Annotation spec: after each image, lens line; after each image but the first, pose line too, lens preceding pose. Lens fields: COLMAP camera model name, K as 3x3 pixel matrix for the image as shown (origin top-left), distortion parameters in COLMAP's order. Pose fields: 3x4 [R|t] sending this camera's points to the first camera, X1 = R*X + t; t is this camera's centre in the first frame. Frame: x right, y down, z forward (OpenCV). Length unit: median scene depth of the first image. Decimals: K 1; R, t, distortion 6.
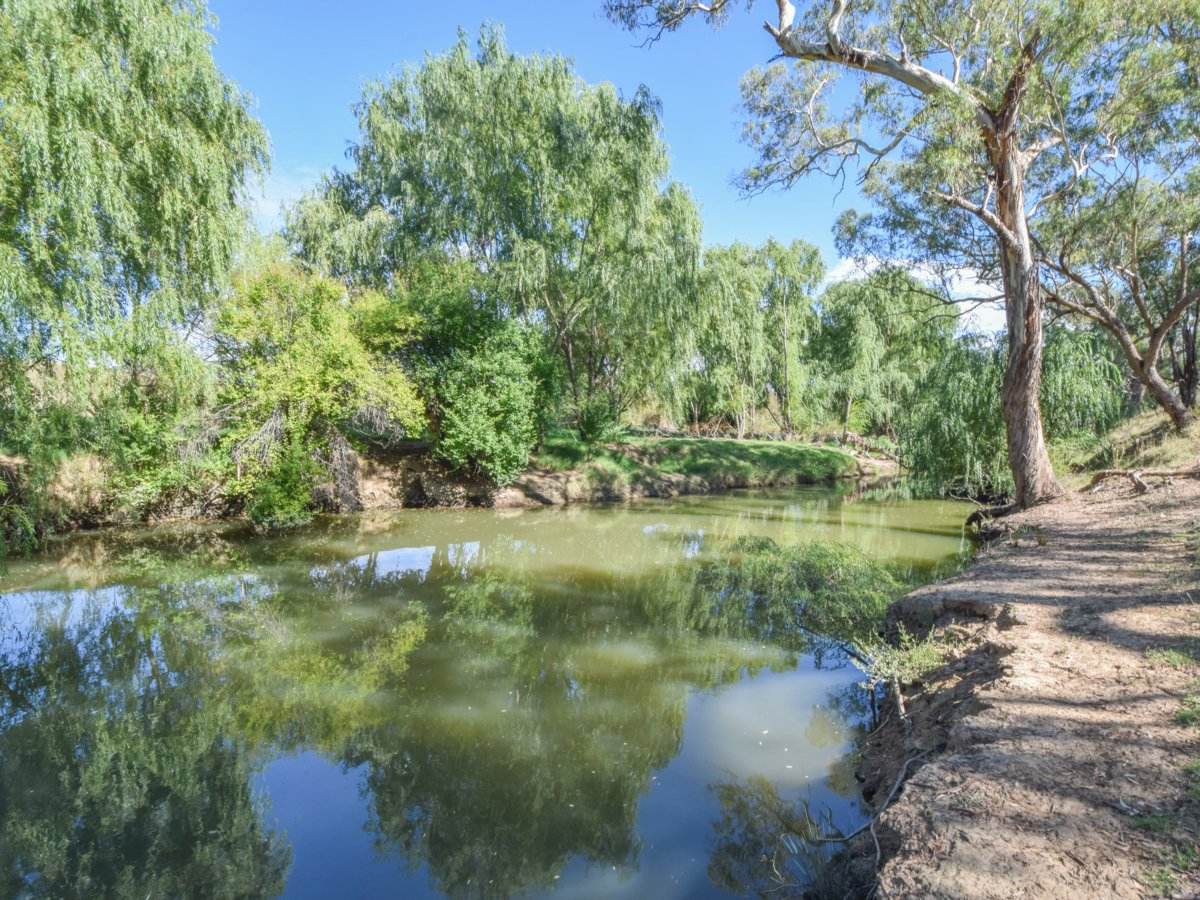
lens RADIAL K [[525.9, 0, 601.6], [0, 525.9, 447.2], [0, 0, 1]] dist [-0.002056, -0.000315]
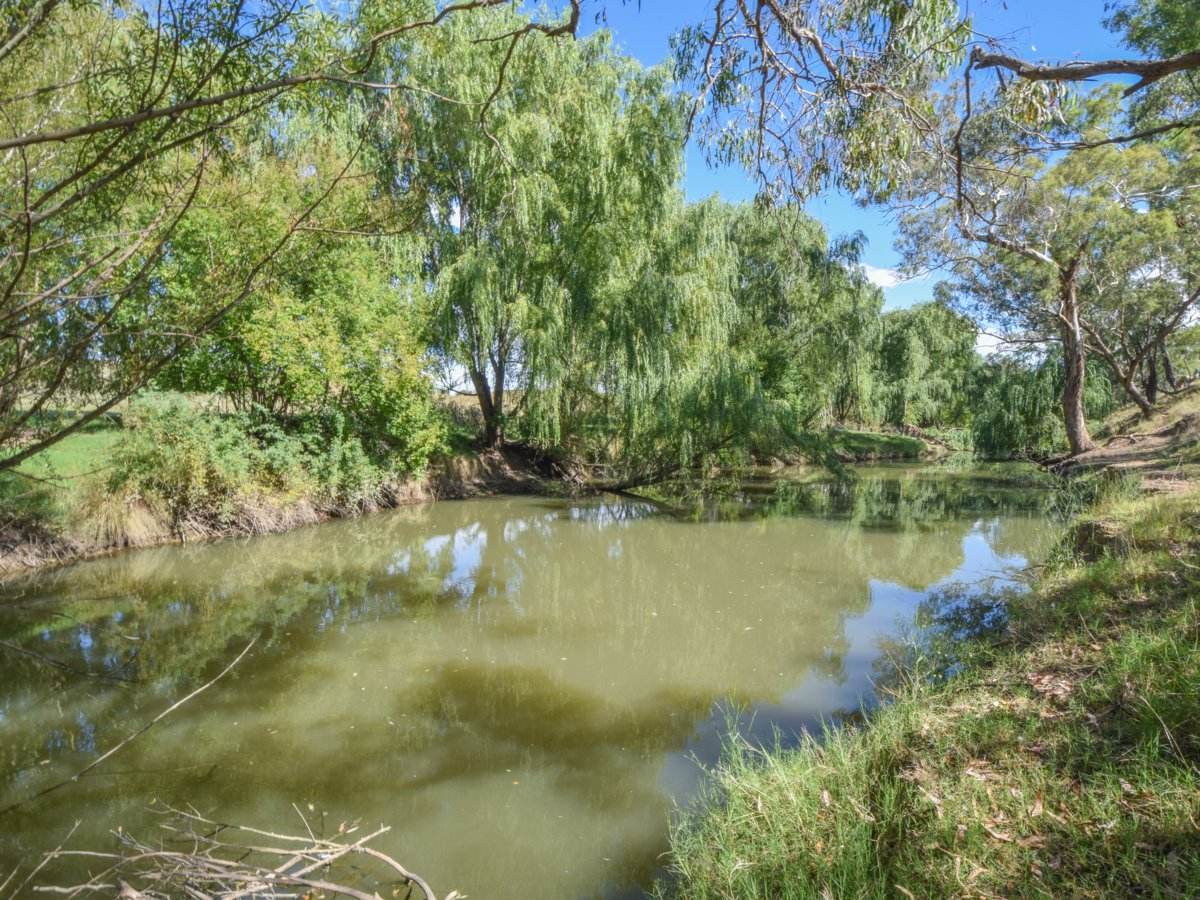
lens RADIAL K [[525.9, 0, 598.2], [0, 525.9, 449.6], [0, 0, 1]] dist [-0.002056, -0.000315]
pose [[0.999328, -0.015616, 0.033161, -0.716137], [0.015494, 0.999872, 0.003950, 0.035702], [-0.033218, -0.003434, 0.999442, -0.626660]]
